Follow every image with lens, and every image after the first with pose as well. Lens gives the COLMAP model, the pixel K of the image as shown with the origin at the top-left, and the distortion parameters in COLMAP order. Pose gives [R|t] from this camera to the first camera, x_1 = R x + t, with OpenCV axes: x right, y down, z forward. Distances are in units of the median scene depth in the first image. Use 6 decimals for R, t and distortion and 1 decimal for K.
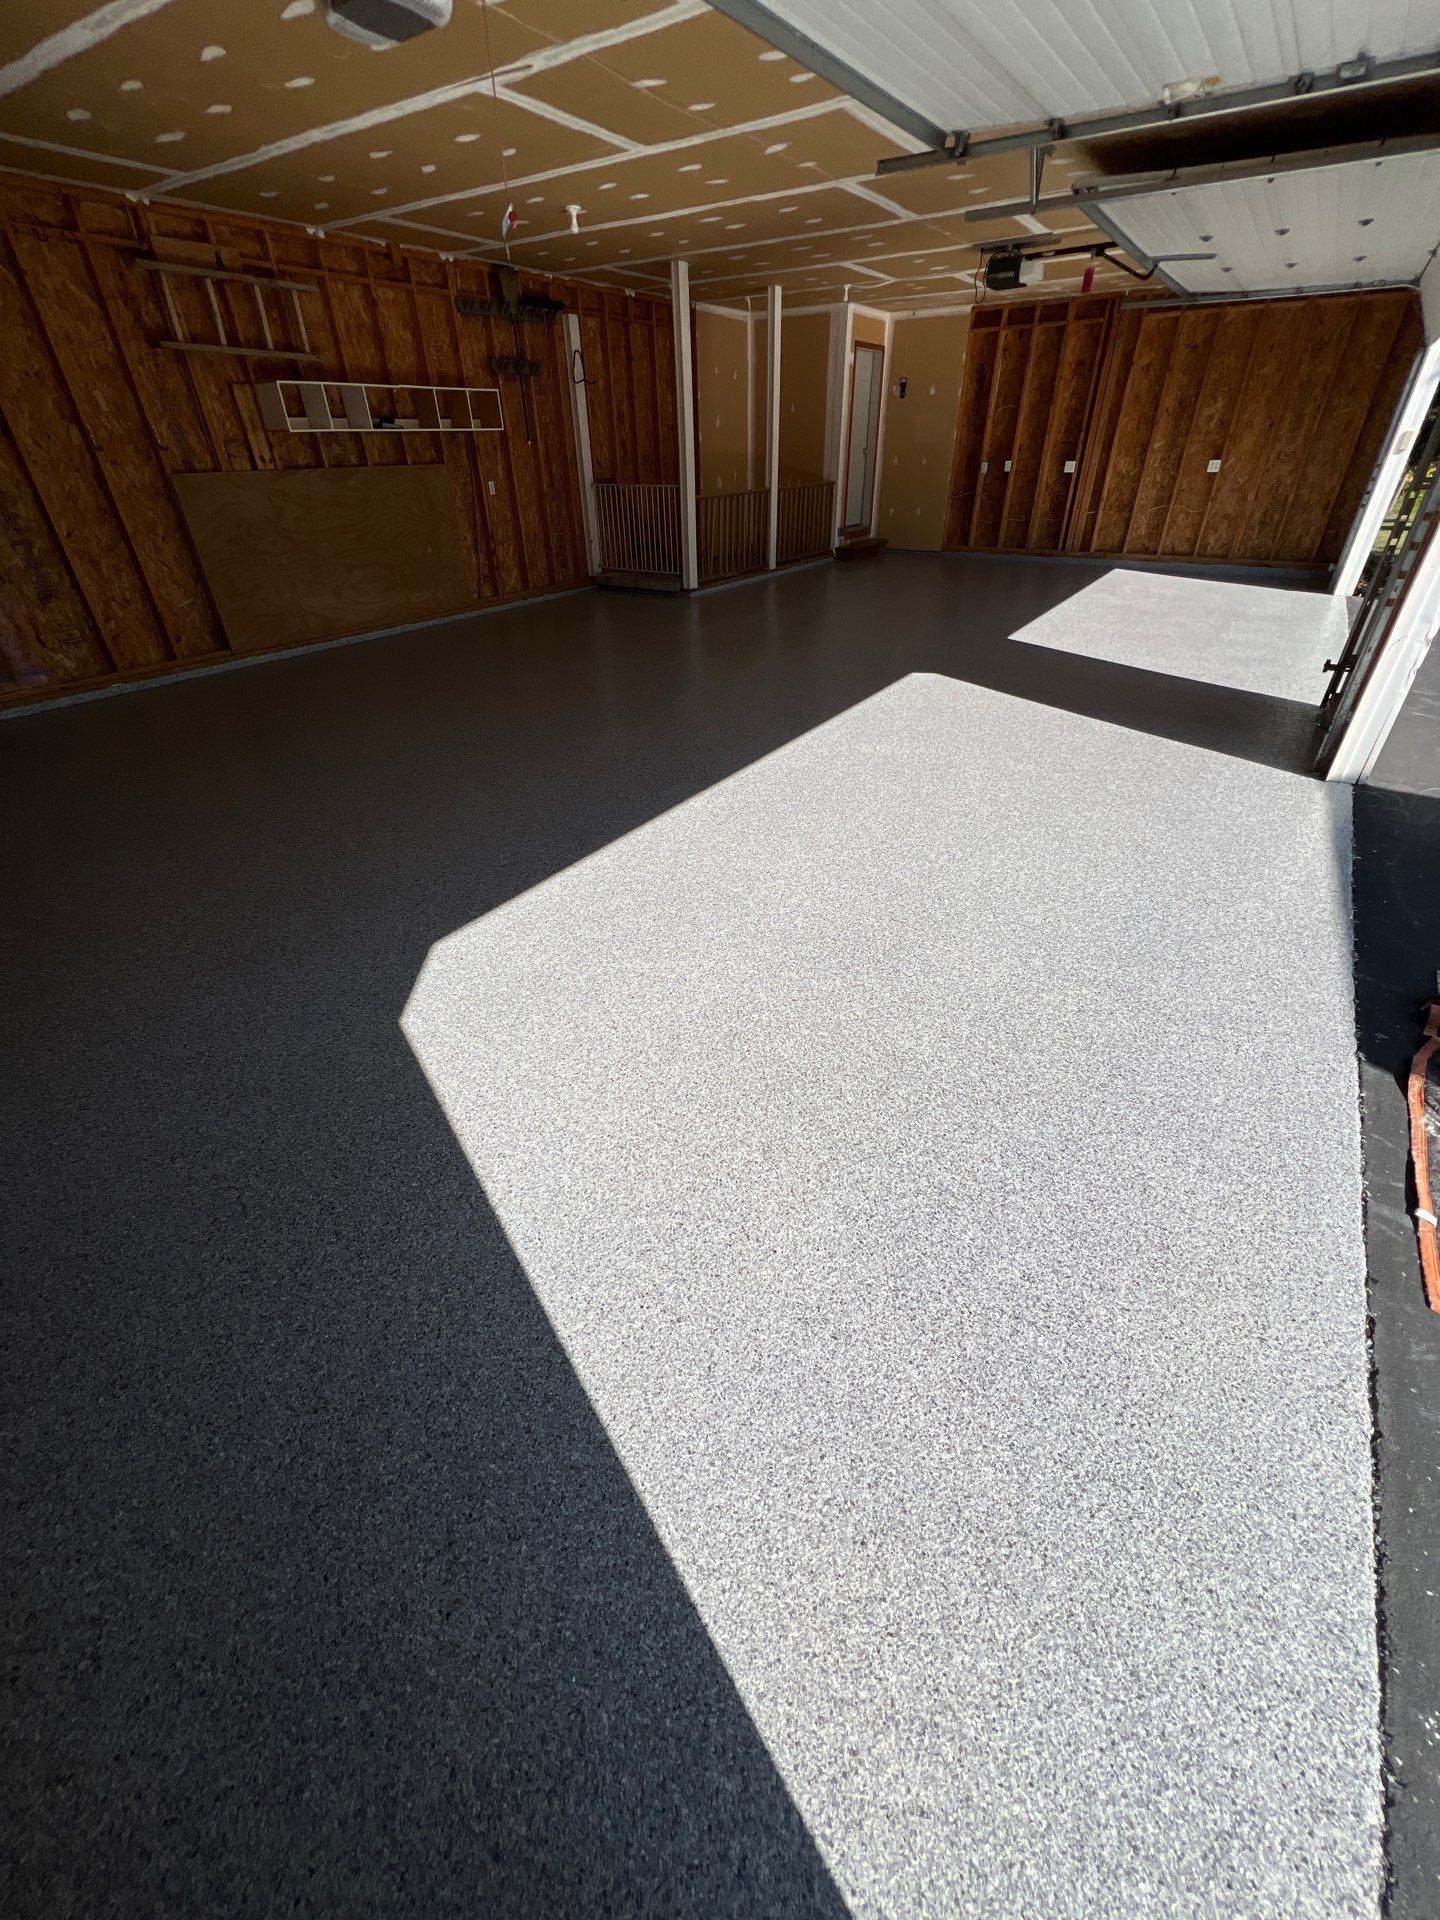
lens RADIAL K [[762.3, 0, 720.0], [0, 762.3, 960.0], [0, 0, 1]] dist [0.000466, -0.000740]
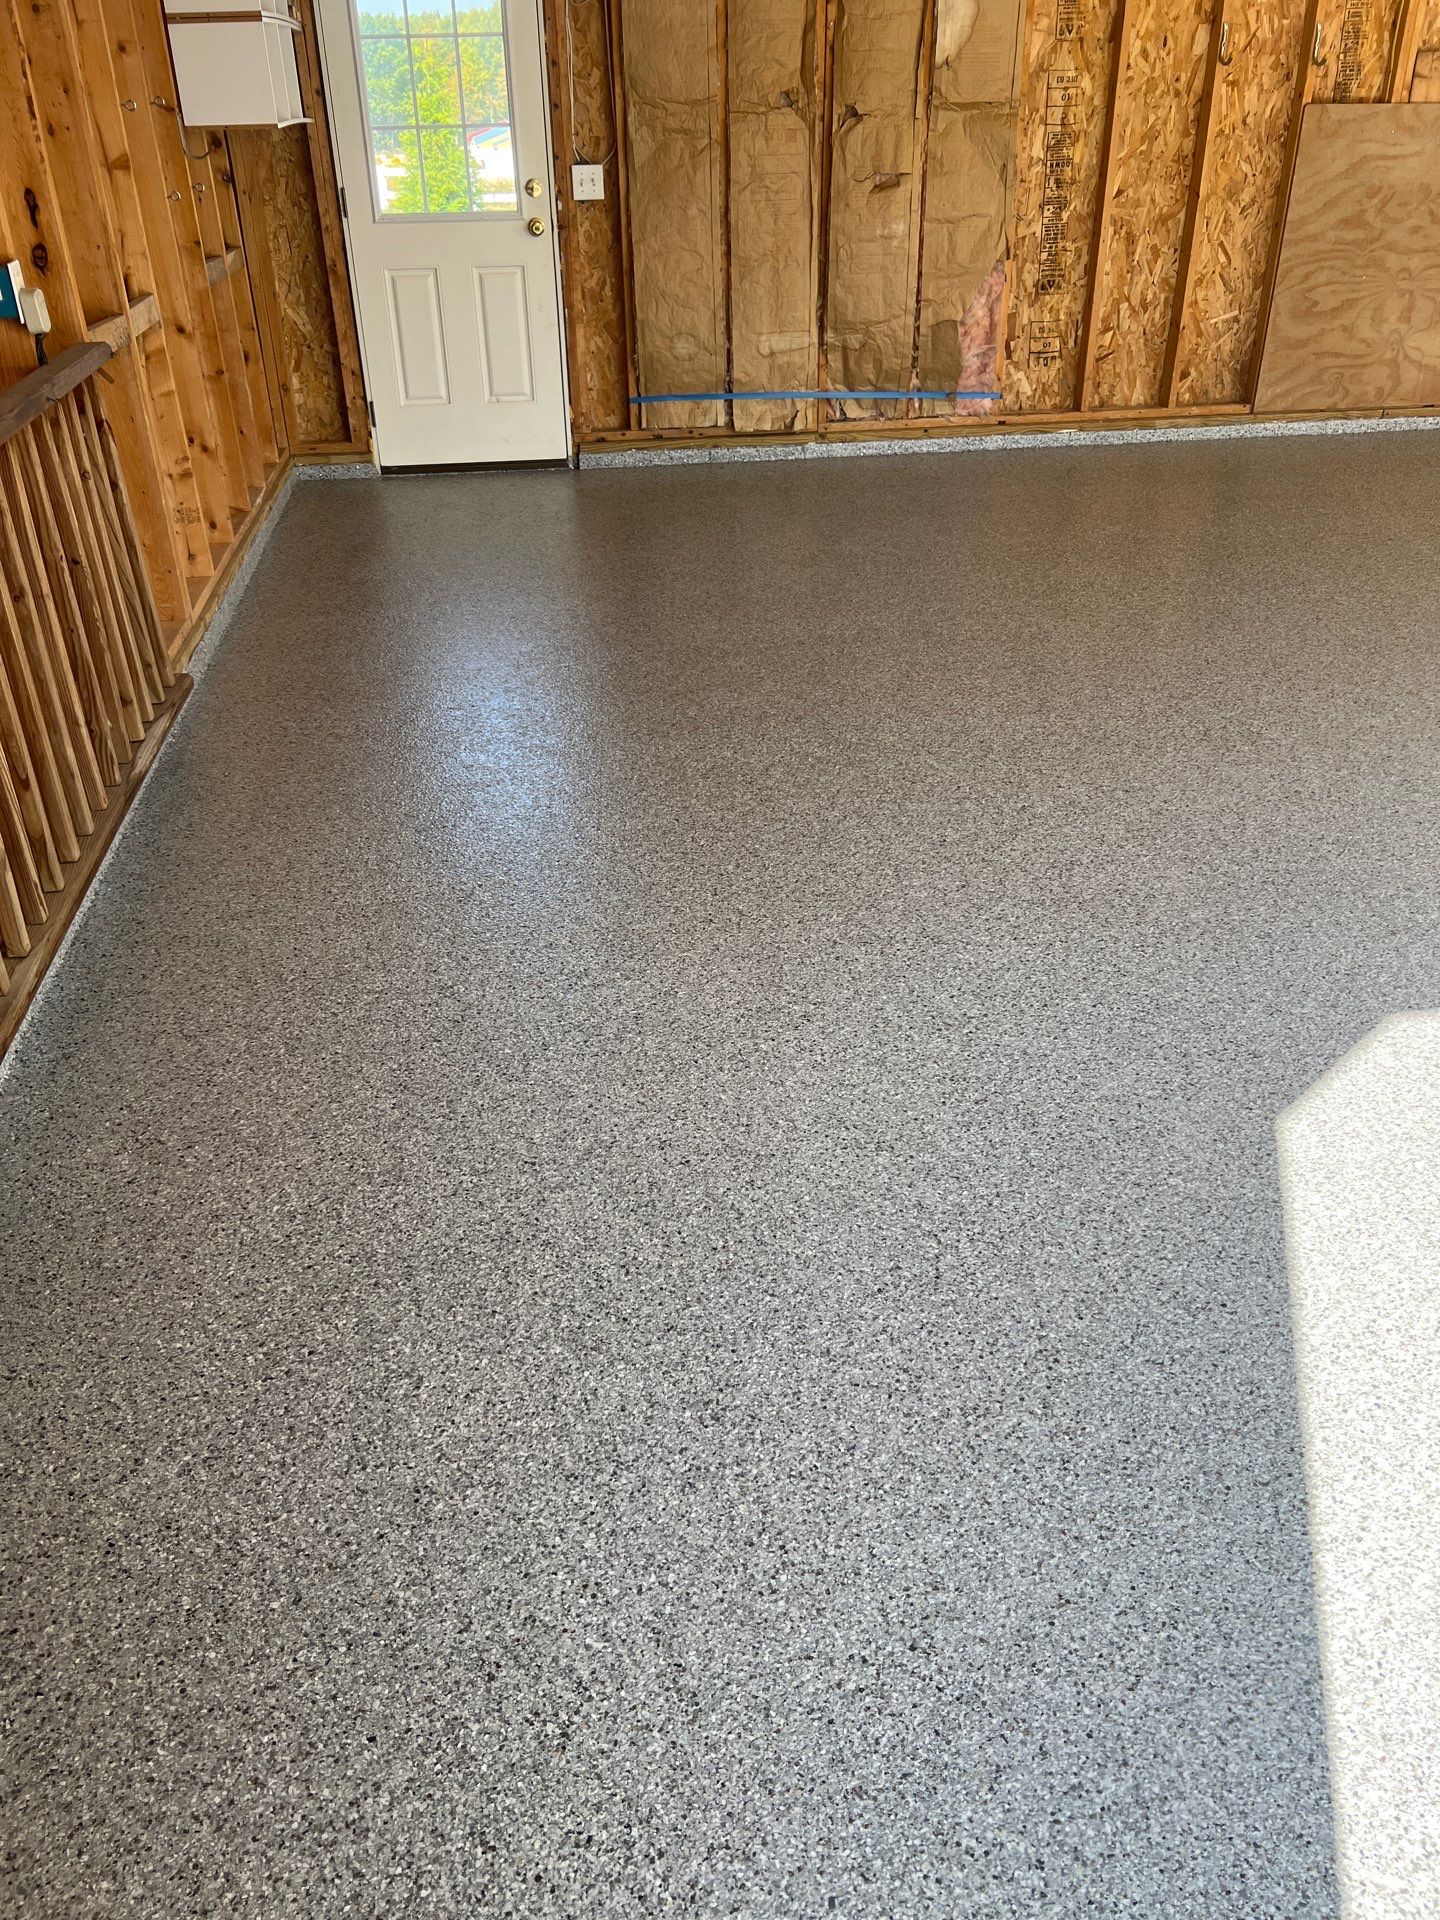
lens RADIAL K [[1441.1, 0, 714.6], [0, 1441.1, 988.4], [0, 0, 1]] dist [0.038632, -0.048085]
pose [[0.653010, 0.407665, -0.638269, -0.024257], [-0.422795, 0.895445, 0.139366, 0.007974], [0.628350, 0.178849, 0.757093, -0.009434]]
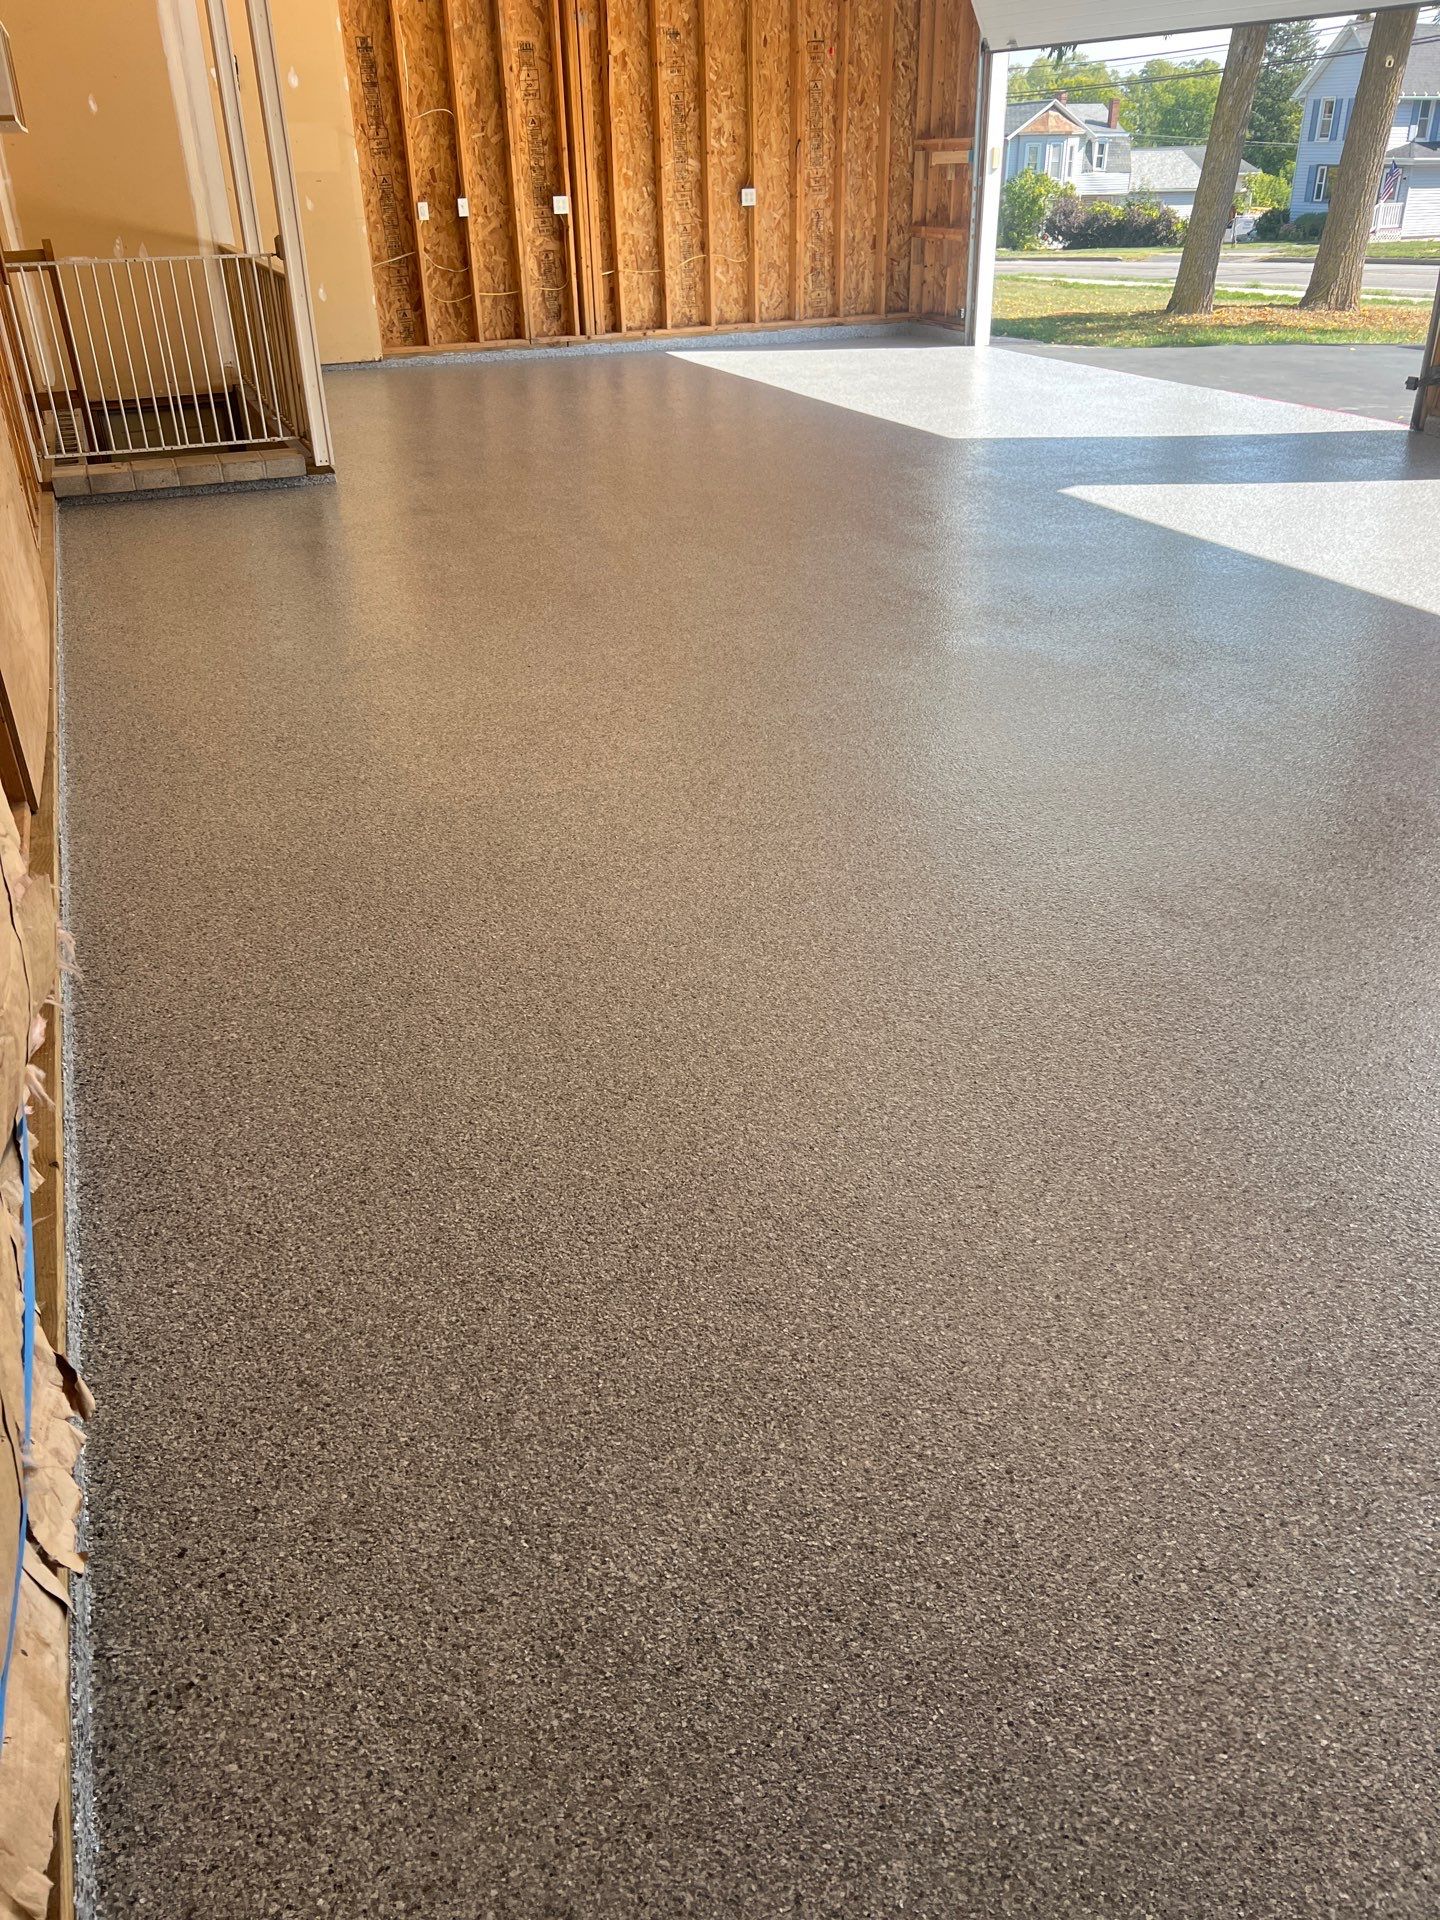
lens RADIAL K [[1441.1, 0, 714.6], [0, 1441.1, 988.4], [0, 0, 1]] dist [0.038632, -0.048085]
pose [[0.566749, -0.408640, 0.715408, -0.884314], [0.474026, 0.871944, 0.122528, -0.269444], [-0.673865, 0.269680, 0.687880, 0.419663]]
